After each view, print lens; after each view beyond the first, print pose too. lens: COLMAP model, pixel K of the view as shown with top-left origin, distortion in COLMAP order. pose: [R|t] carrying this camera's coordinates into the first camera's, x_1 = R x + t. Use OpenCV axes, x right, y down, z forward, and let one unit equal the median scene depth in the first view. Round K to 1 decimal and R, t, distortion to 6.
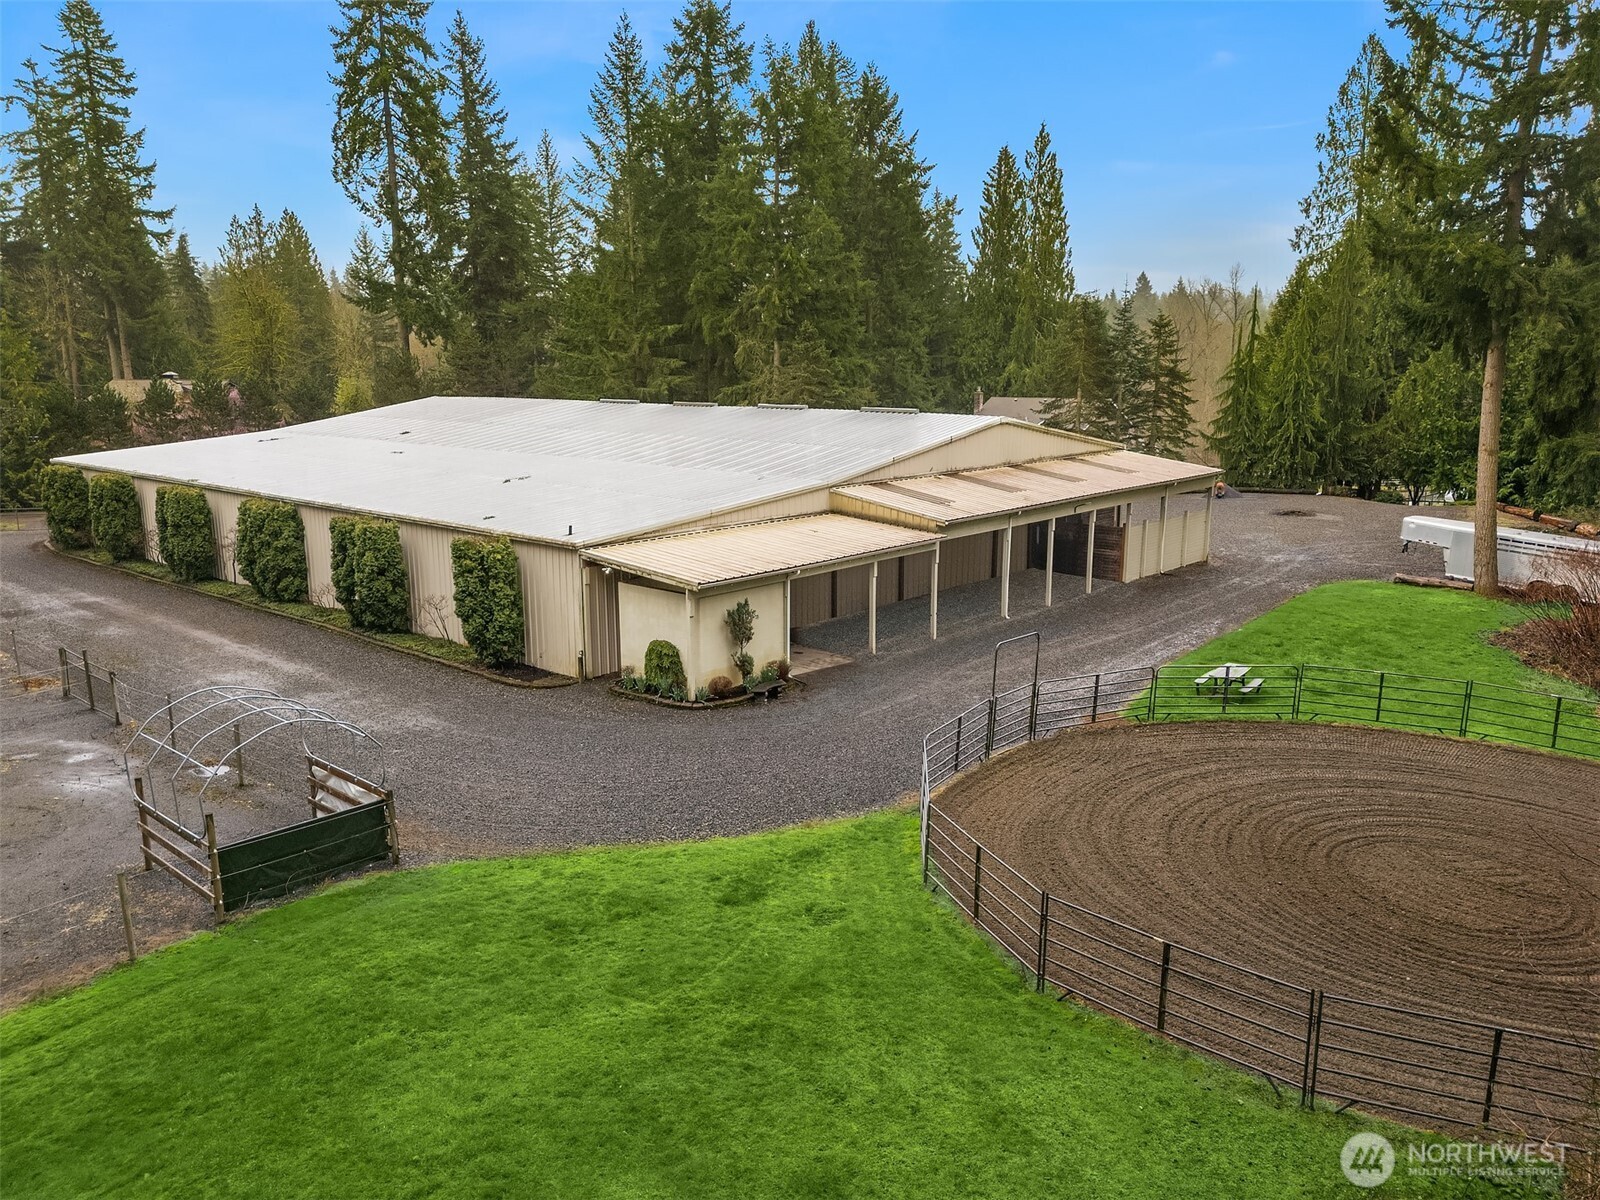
lens RADIAL K [[1131.7, 0, 800.2], [0, 1131.7, 600.9], [0, 0, 1]] dist [0.022443, -0.013594]
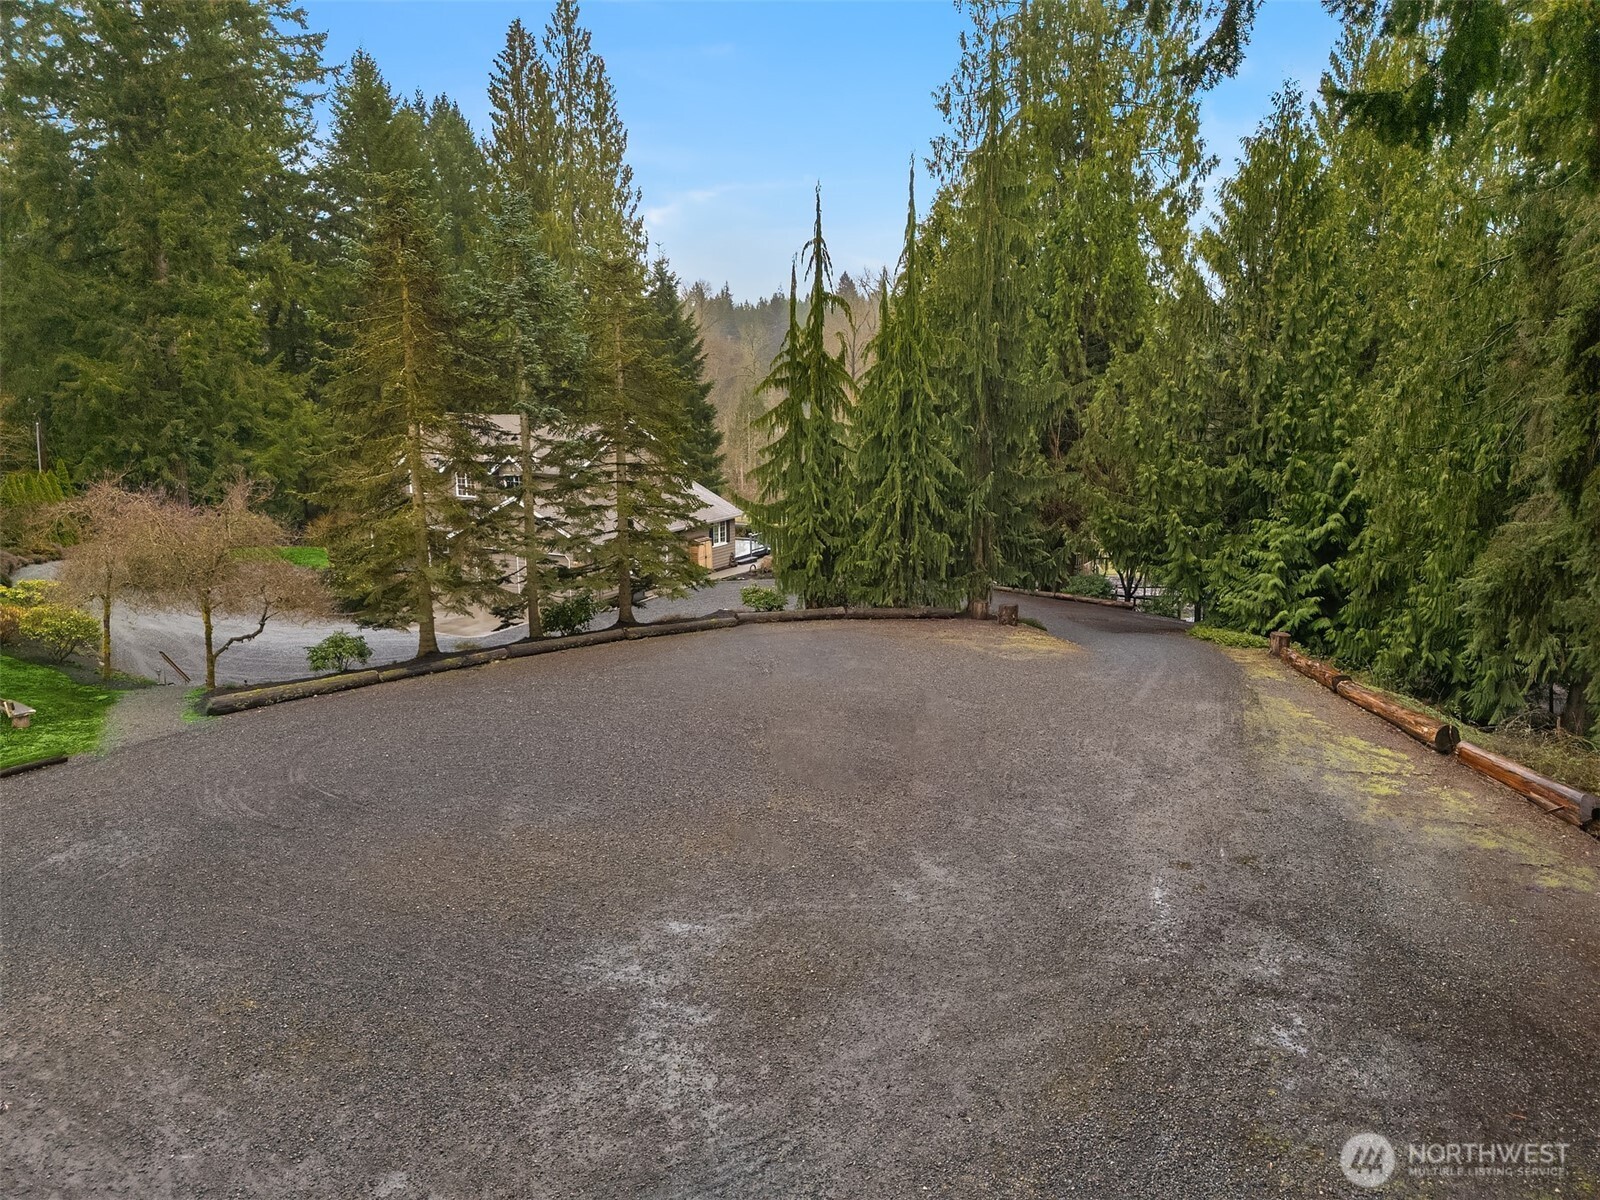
lens RADIAL K [[1131.7, 0, 797.1], [0, 1131.7, 601.3], [0, 0, 1]] dist [0.022443, -0.013594]
pose [[0.974230, -0.044978, 0.221028, 0.273781], [0.045213, 0.998969, 0.003999, -0.103746], [-0.220980, 0.006097, 0.975259, 0.524874]]
